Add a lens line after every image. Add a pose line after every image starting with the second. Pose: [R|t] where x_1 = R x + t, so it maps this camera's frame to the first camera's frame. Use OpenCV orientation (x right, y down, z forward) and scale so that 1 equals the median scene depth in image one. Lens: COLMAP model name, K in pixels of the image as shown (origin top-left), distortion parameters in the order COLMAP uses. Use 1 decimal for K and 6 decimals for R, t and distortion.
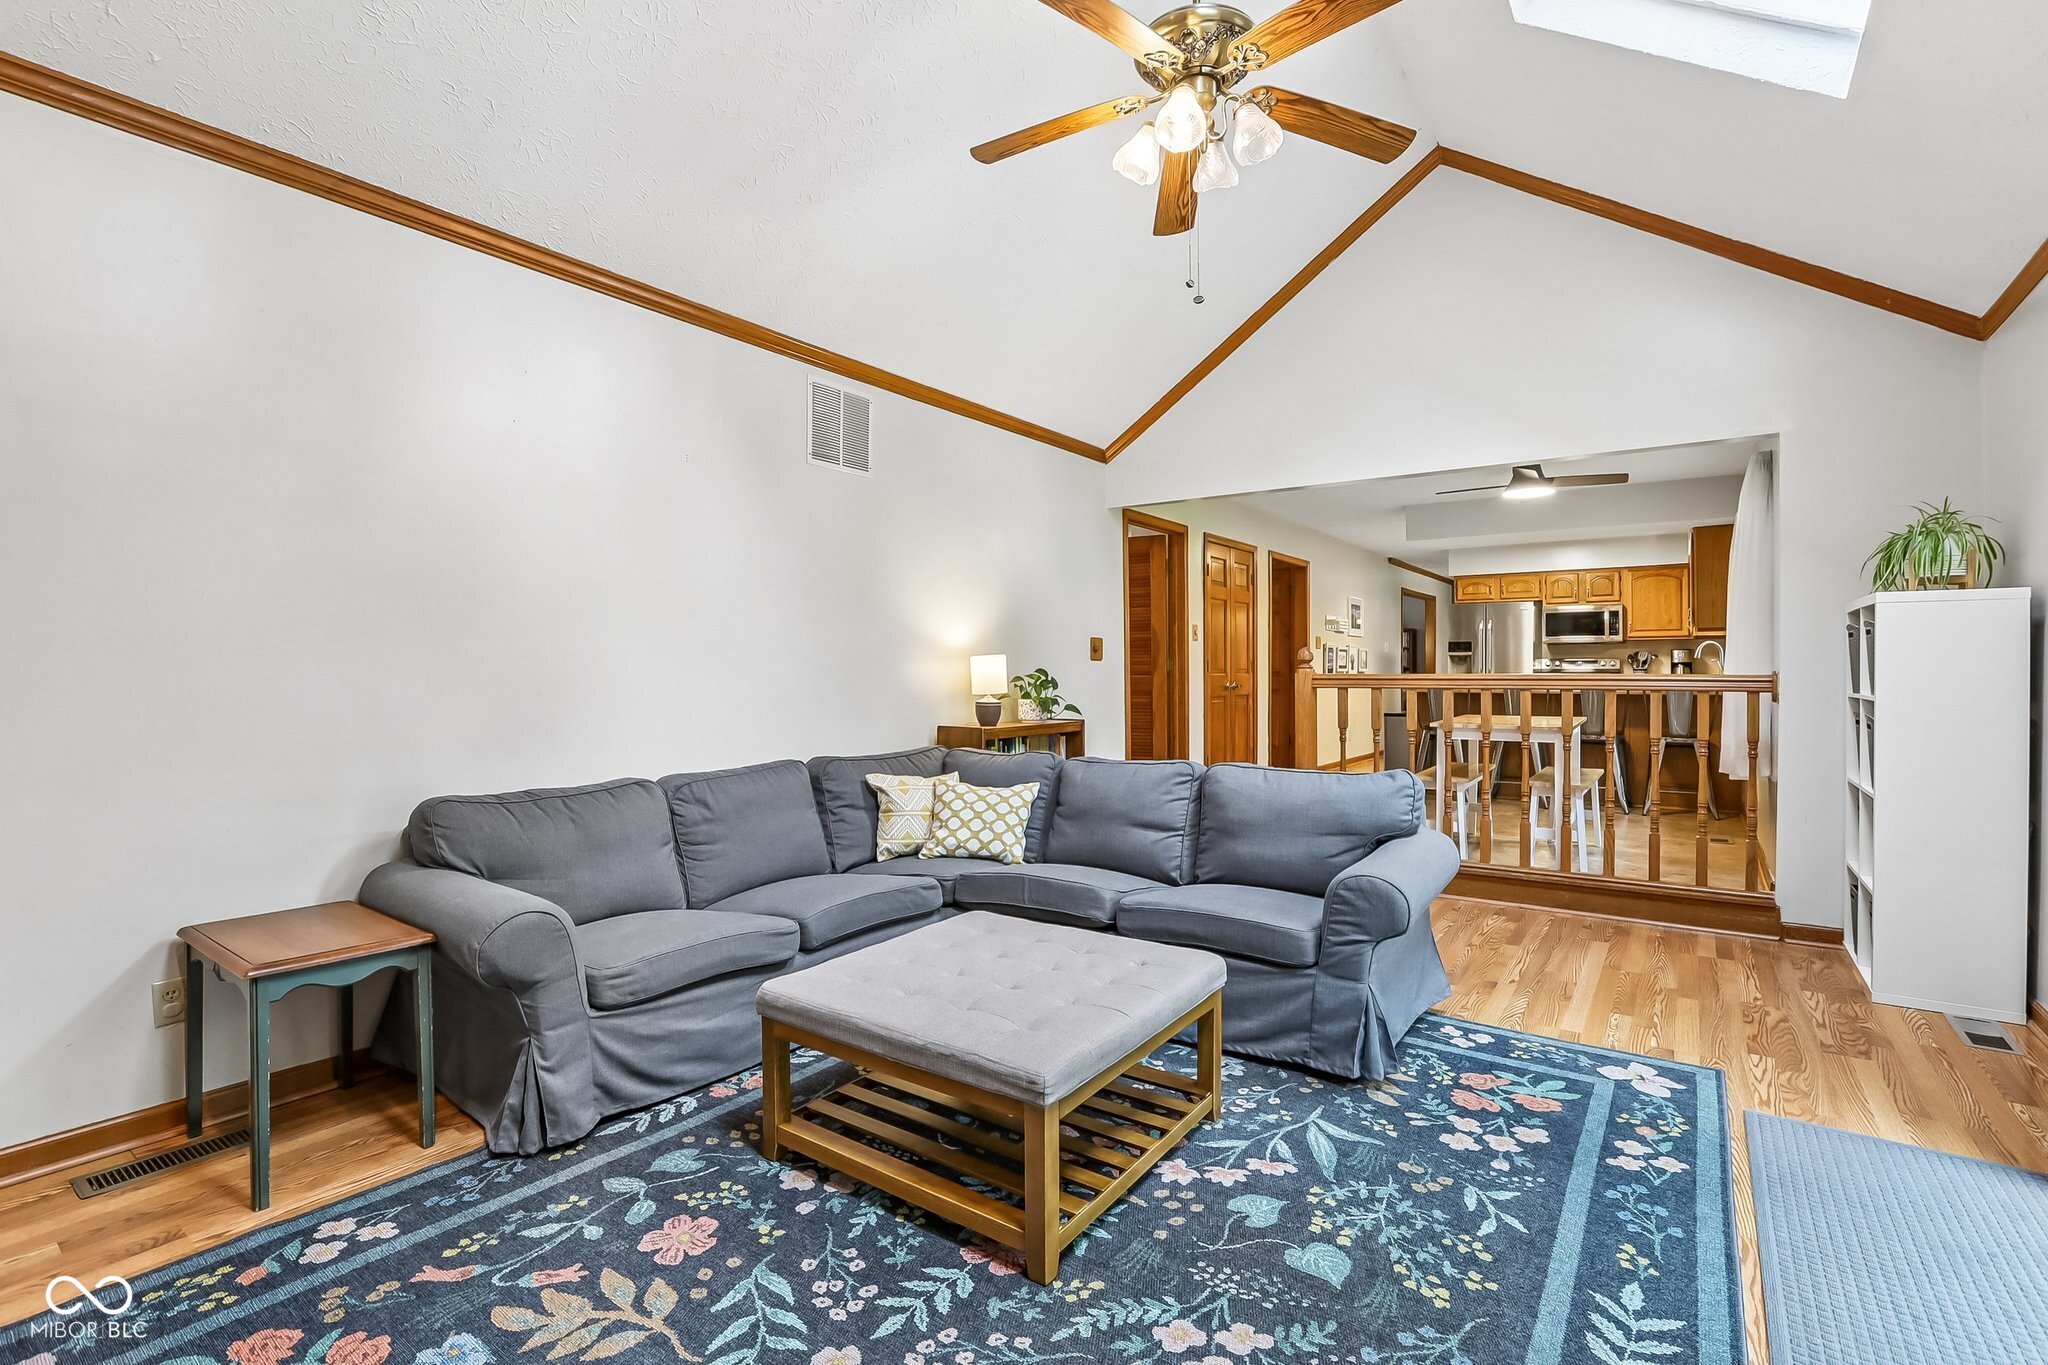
lens RADIAL K [[939.9, 0, 1016.7], [0, 939.9, 673.1], [0, 0, 1]] dist [-0.033972, 0.003281]
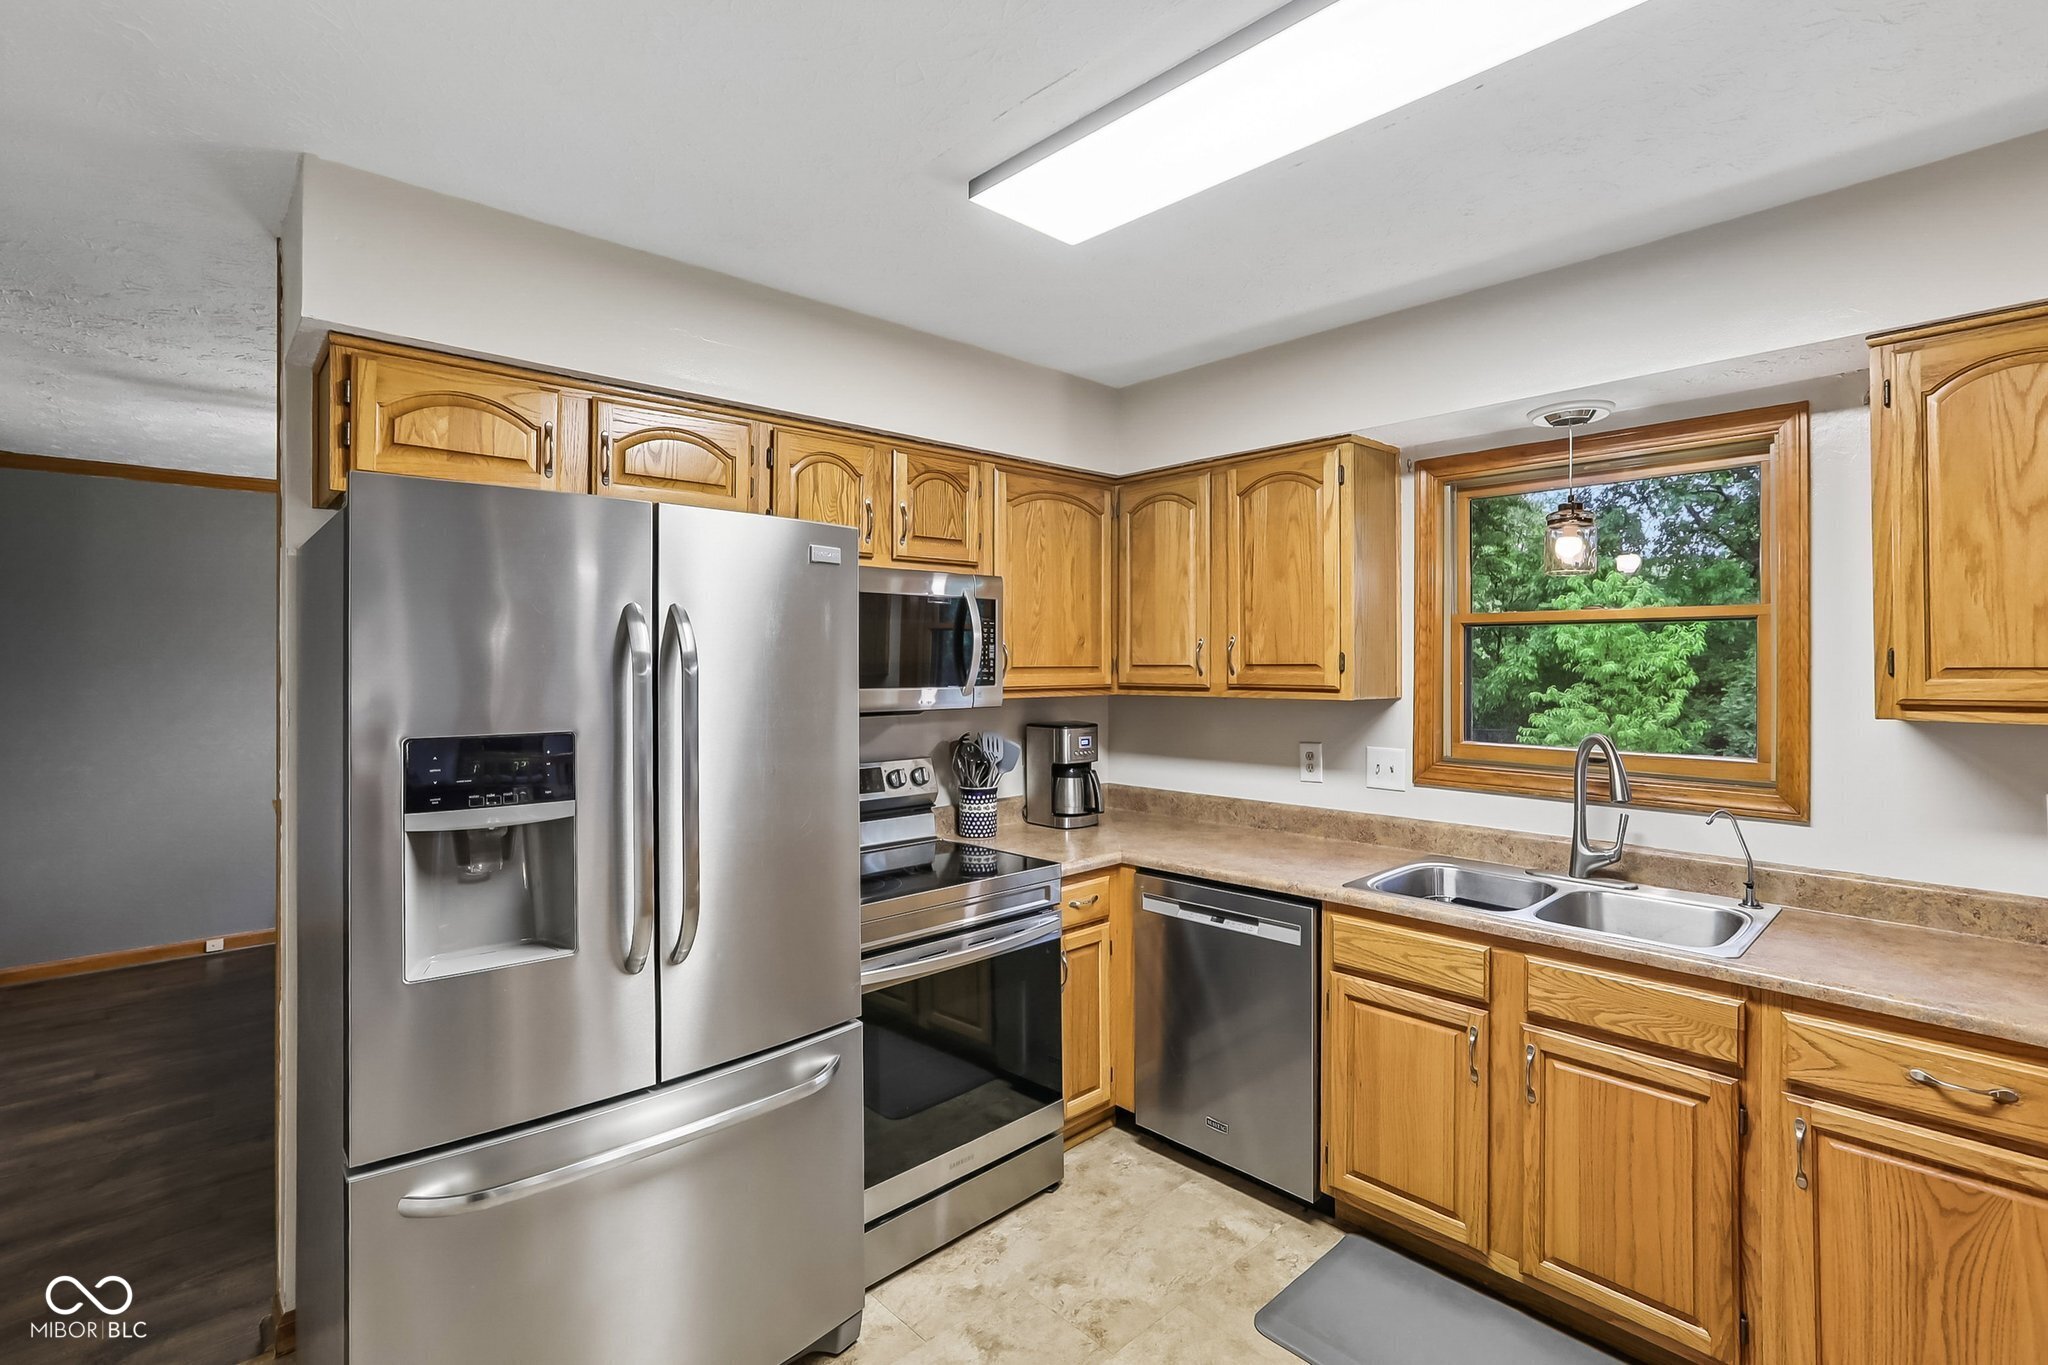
lens RADIAL K [[939.9, 0, 1020.2], [0, 939.9, 662.9], [0, 0, 1]] dist [-0.033972, 0.003281]
pose [[0.205954, -0.001652, 0.978560, 0.365073], [-0.000895, 0.999998, 0.001877, -0.048381], [-0.978561, -0.001262, 0.205952, 0.930228]]
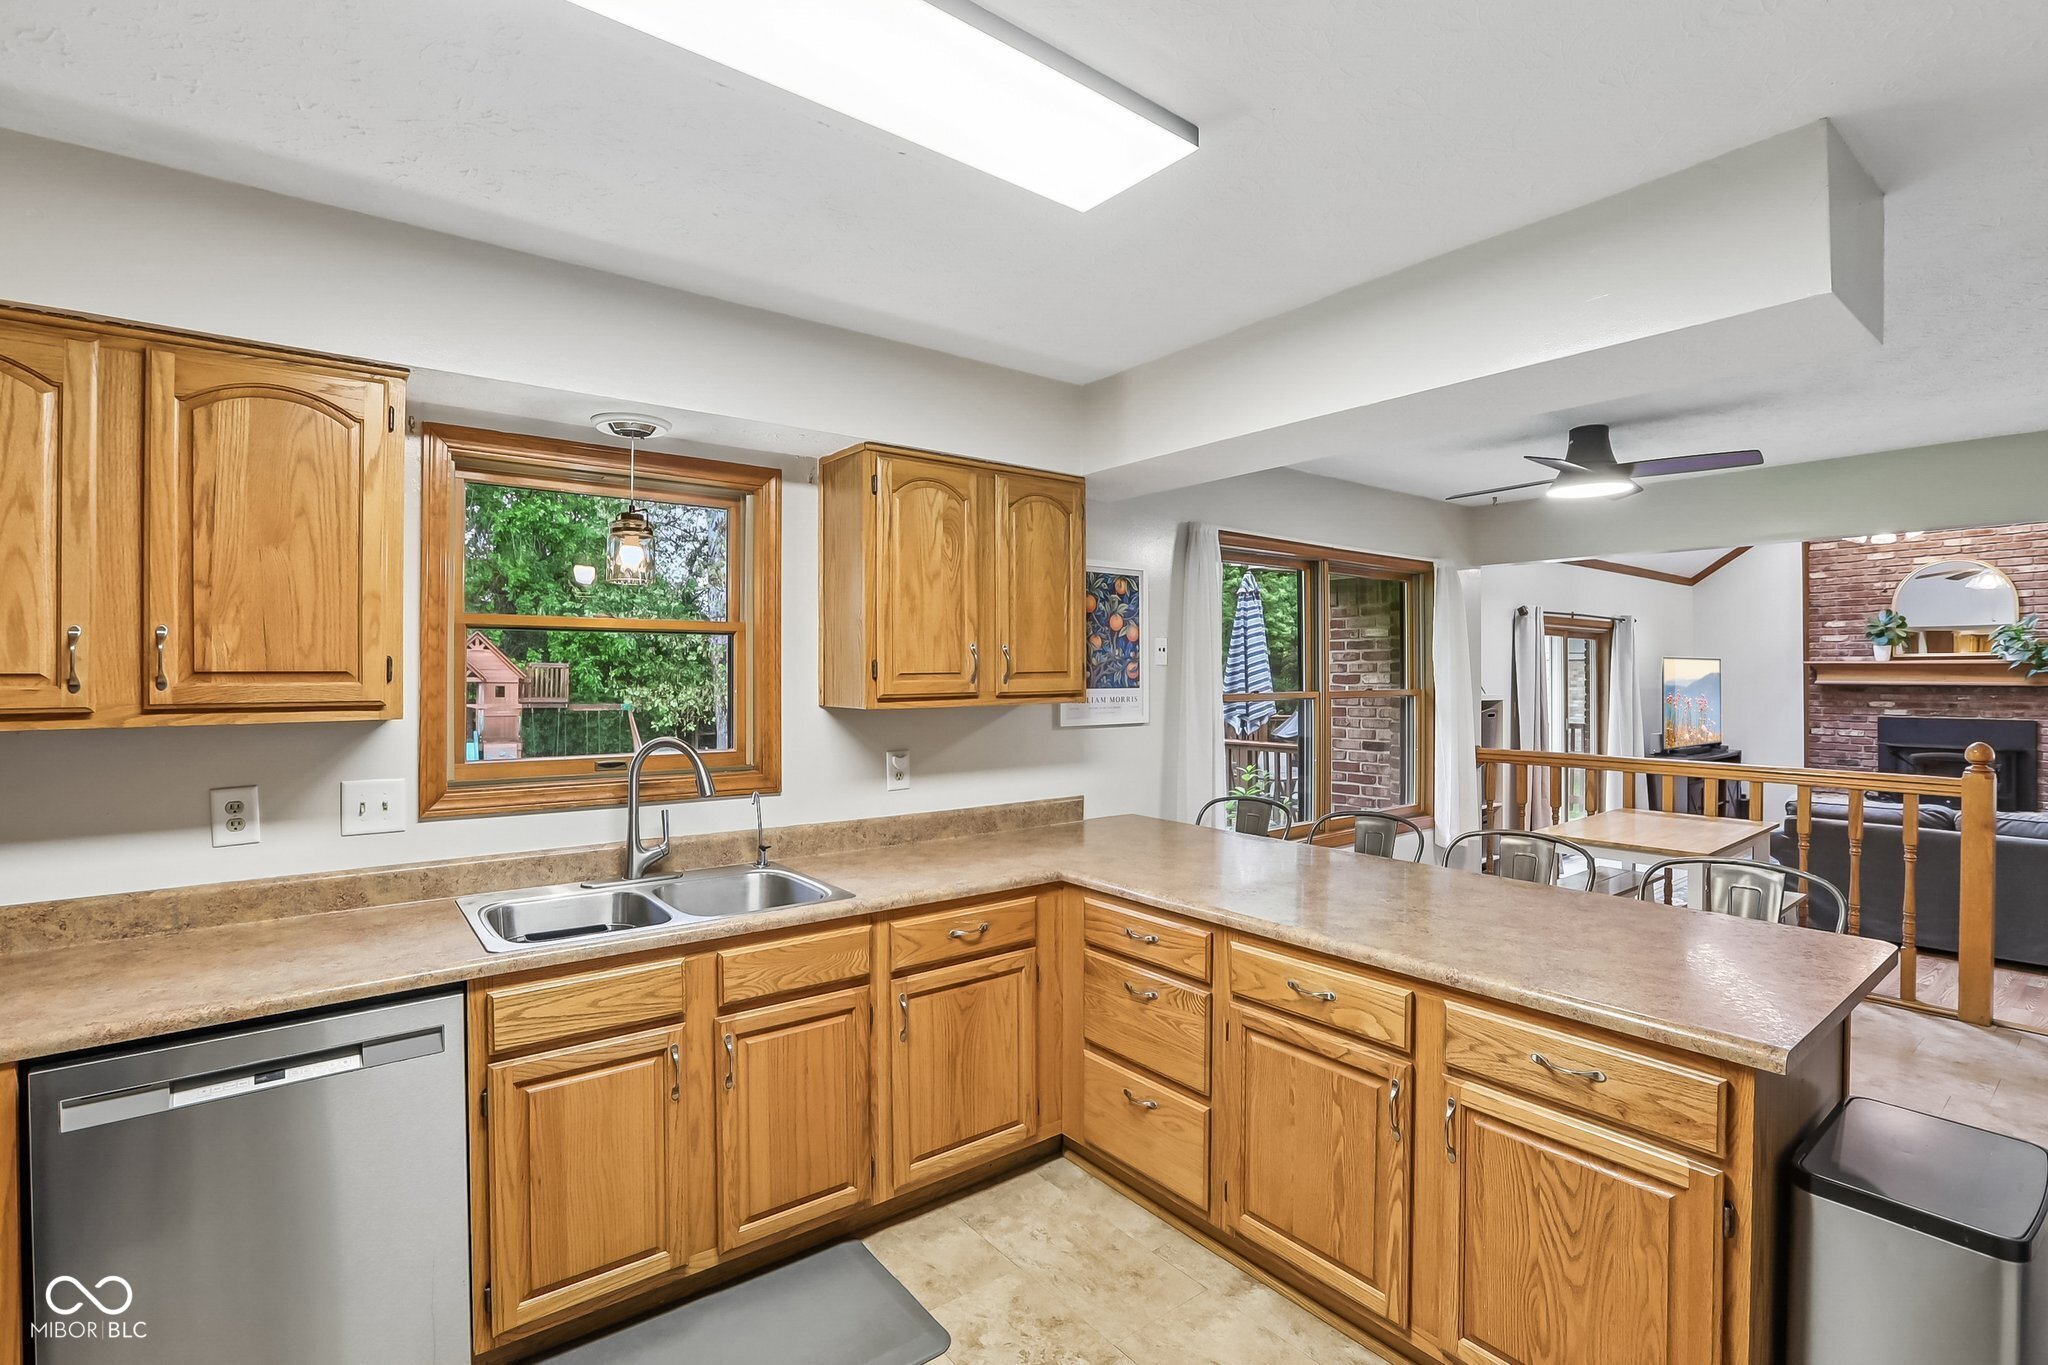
lens RADIAL K [[939.9, 0, 1032.4], [0, 939.9, 677.0], [0, 0, 1]] dist [-0.033972, 0.003281]
pose [[-0.960373, -0.002495, 0.278708, 0.460579], [-0.001391, 0.999990, 0.004160, -0.047413], [-0.278715, 0.003608, -0.960367, 1.049484]]
